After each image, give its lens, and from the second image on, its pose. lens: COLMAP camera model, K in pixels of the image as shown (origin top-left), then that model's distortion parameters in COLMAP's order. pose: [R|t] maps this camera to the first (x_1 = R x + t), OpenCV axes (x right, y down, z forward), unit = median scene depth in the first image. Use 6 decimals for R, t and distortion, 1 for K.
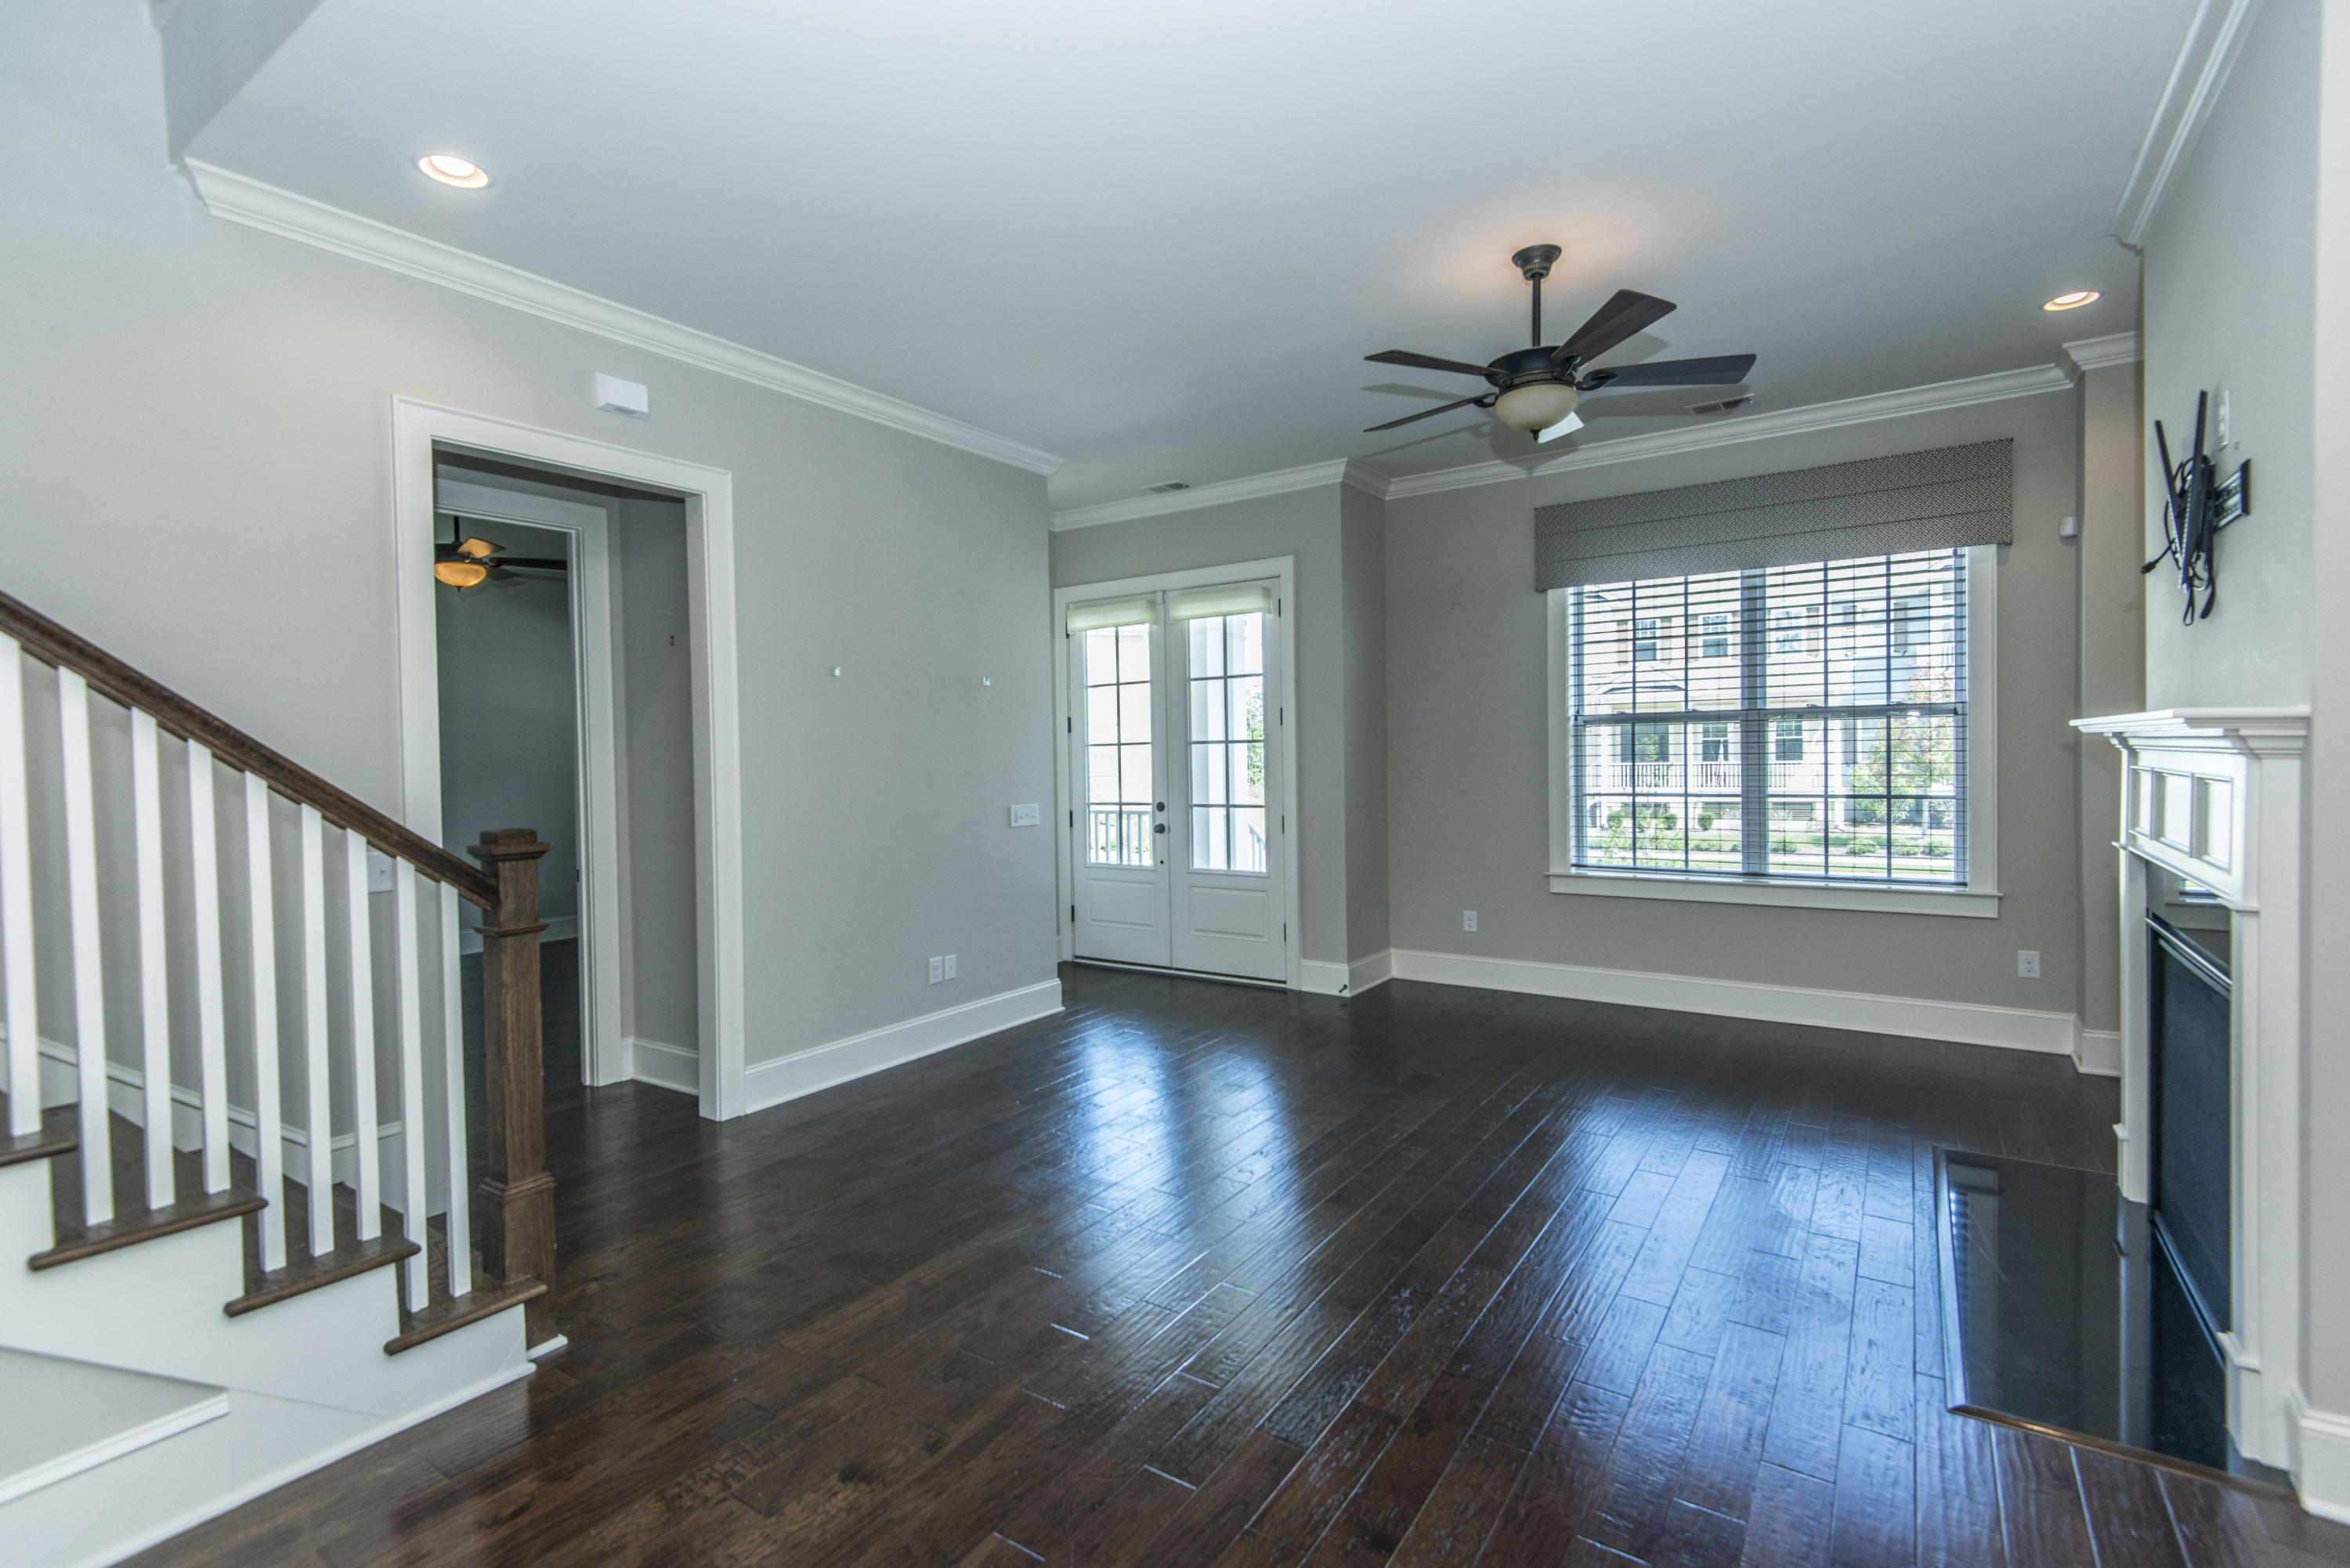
lens RADIAL K [[1067.0, 0, 1169.3], [0, 1067.0, 776.0], [0, 0, 1]] dist [0.013673, -0.000501]
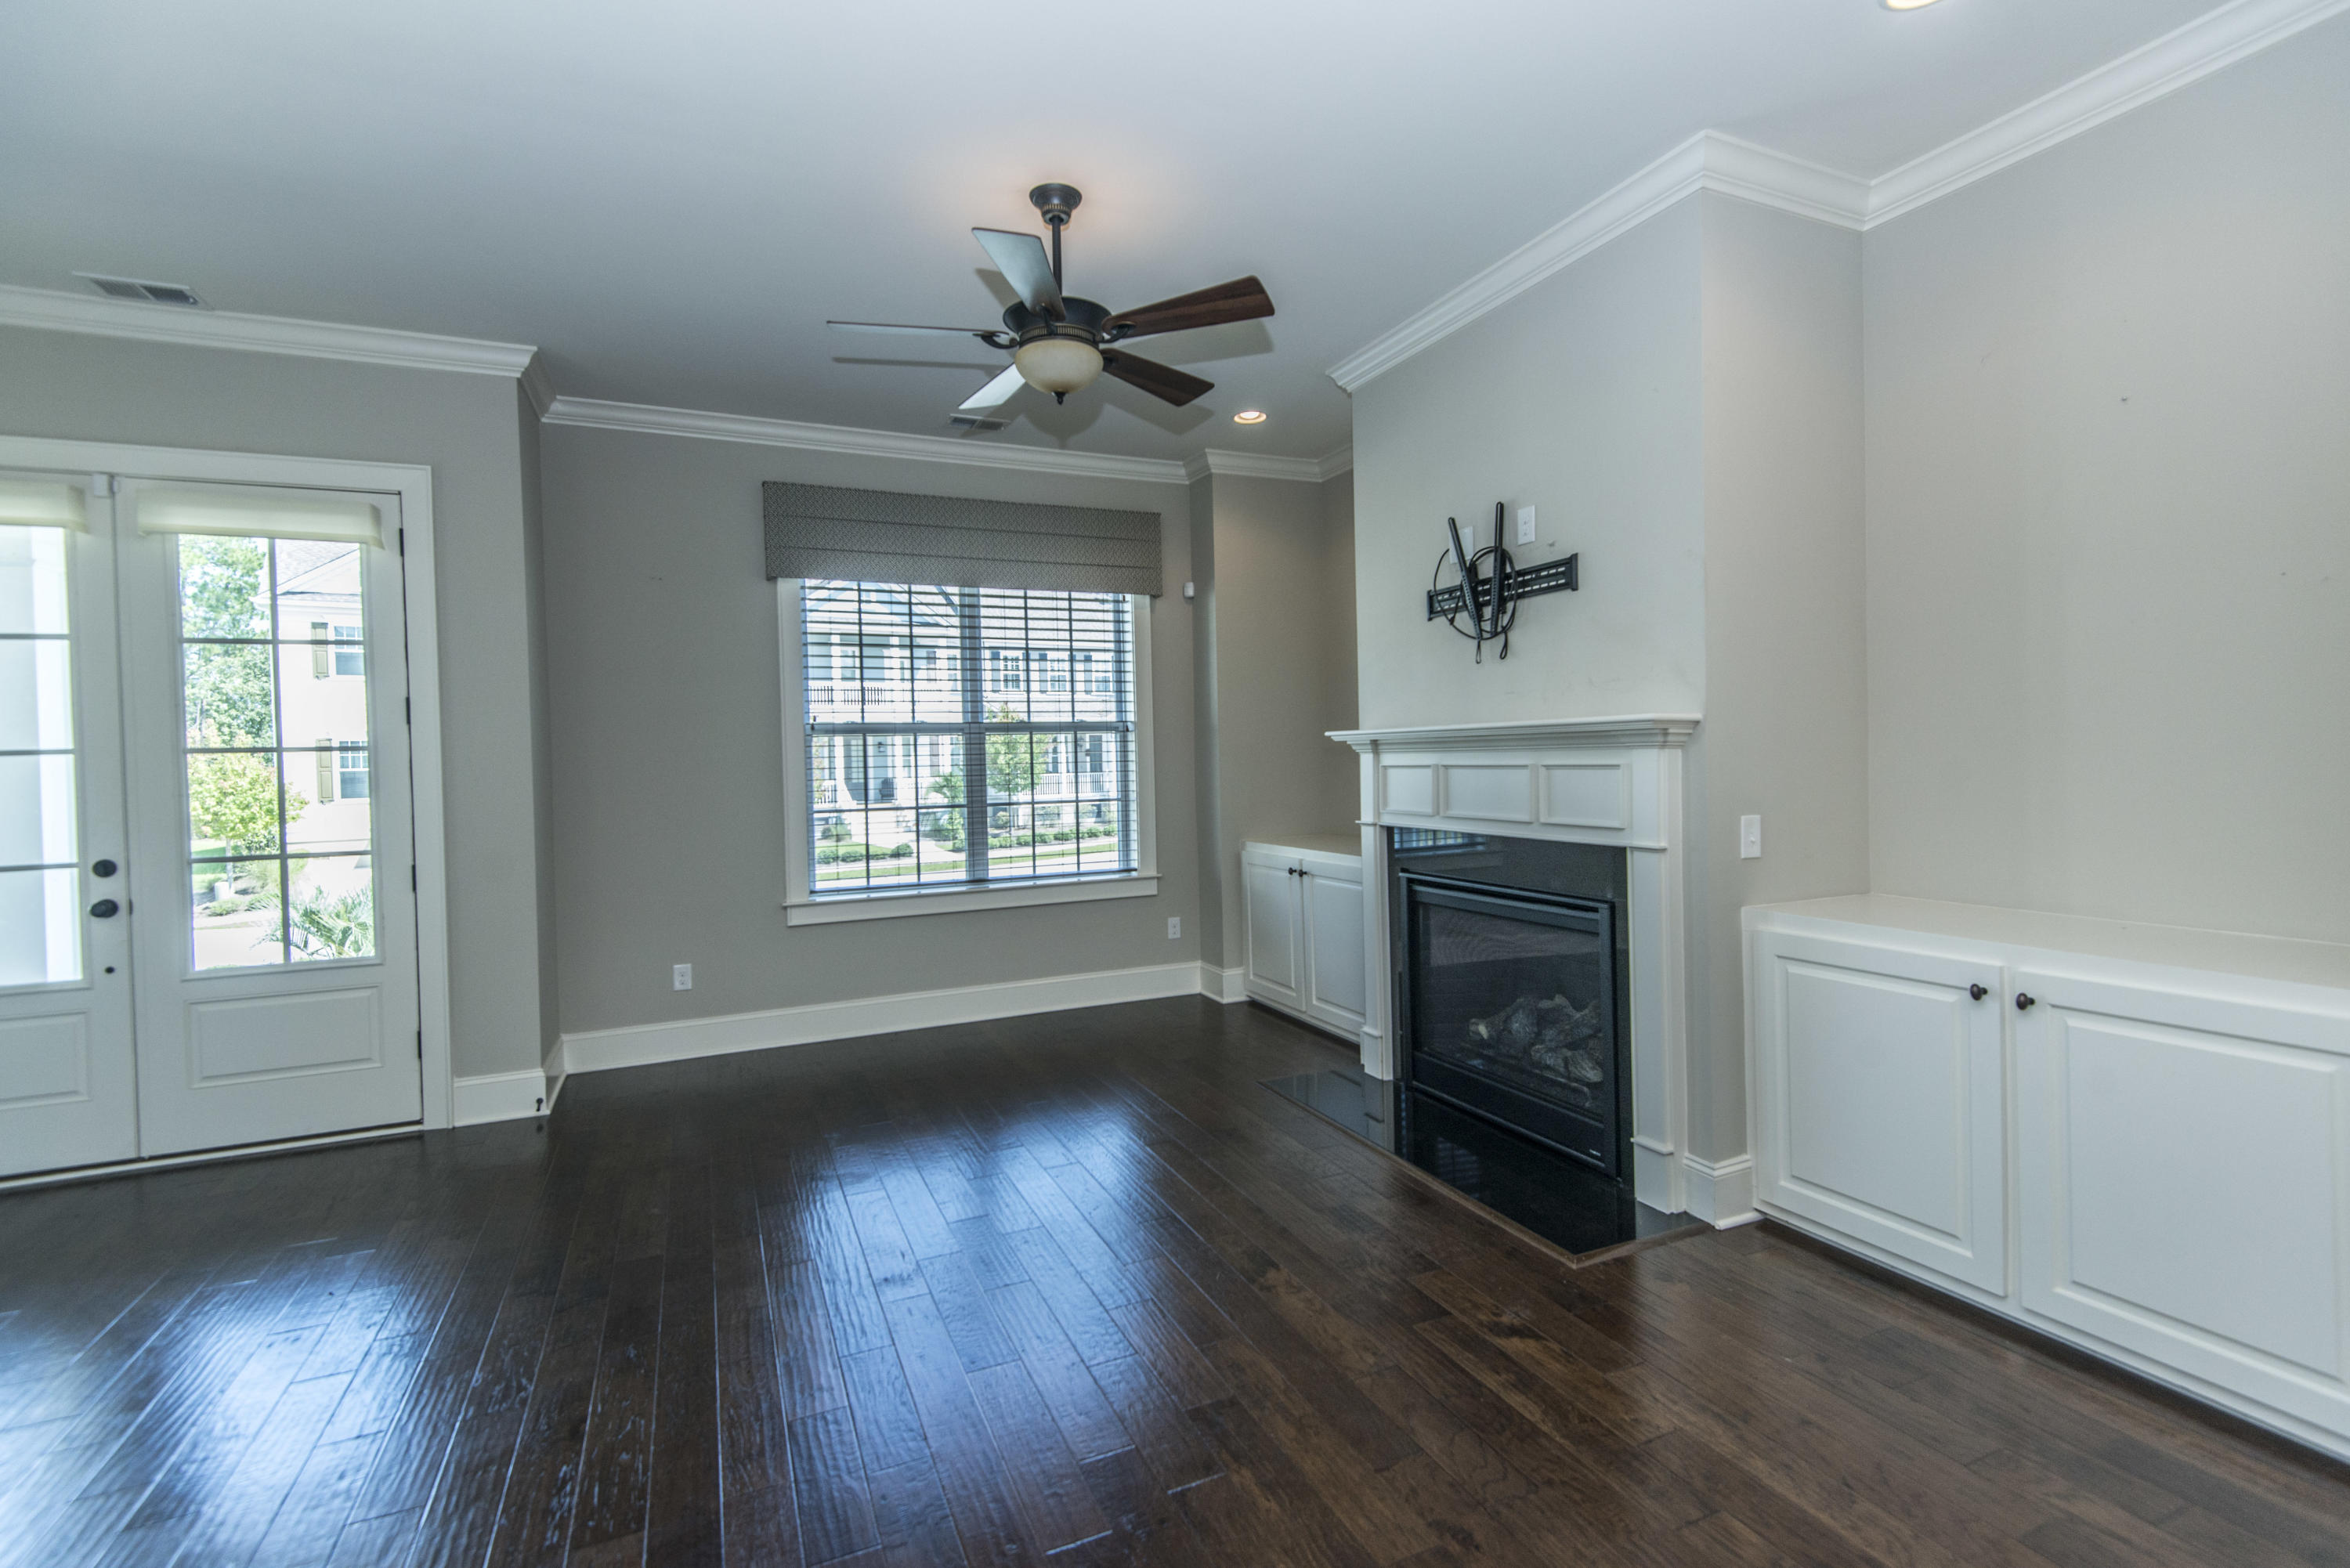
lens RADIAL K [[1077.6, 0, 946.1], [0, 1077.6, 781.4], [0, 0, 1]] dist [-0.001347, -0.000528]
pose [[0.505900, -0.006948, 0.862564, -0.348633], [0.031993, 0.999431, -0.010713, 0.005194], [-0.861999, 0.033016, 0.505834, 0.464546]]
